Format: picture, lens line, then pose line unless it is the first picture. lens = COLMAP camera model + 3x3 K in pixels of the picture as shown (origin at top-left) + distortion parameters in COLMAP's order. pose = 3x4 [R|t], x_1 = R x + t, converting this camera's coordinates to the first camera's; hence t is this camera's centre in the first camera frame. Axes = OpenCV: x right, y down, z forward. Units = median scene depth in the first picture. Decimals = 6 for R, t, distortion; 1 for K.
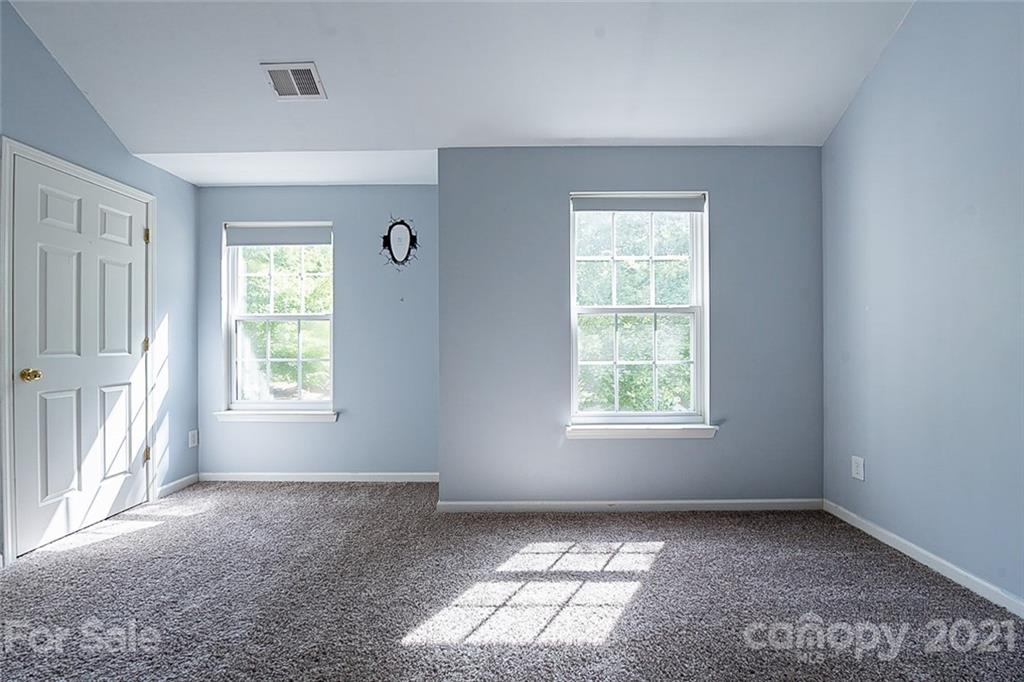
lens RADIAL K [[424.5, 0, 514.8], [0, 424.5, 339.8], [0, 0, 1]] dist [-0.000961, 0.000013]
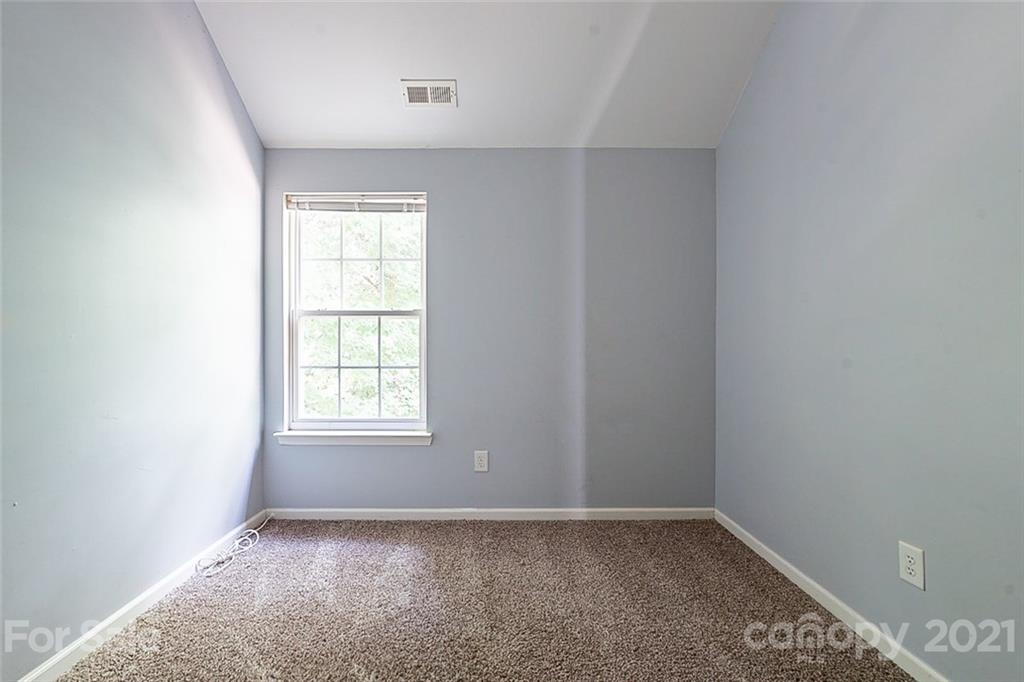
lens RADIAL K [[429.4, 0, 512.7], [0, 429.4, 334.2], [0, 0, 1]] dist [-0.001195, -0.000331]
pose [[0.999983, 0.002910, -0.005026, 0.366557], [-0.003024, 0.999737, -0.022725, 0.000446], [0.004958, 0.022739, 0.999729, 0.008656]]
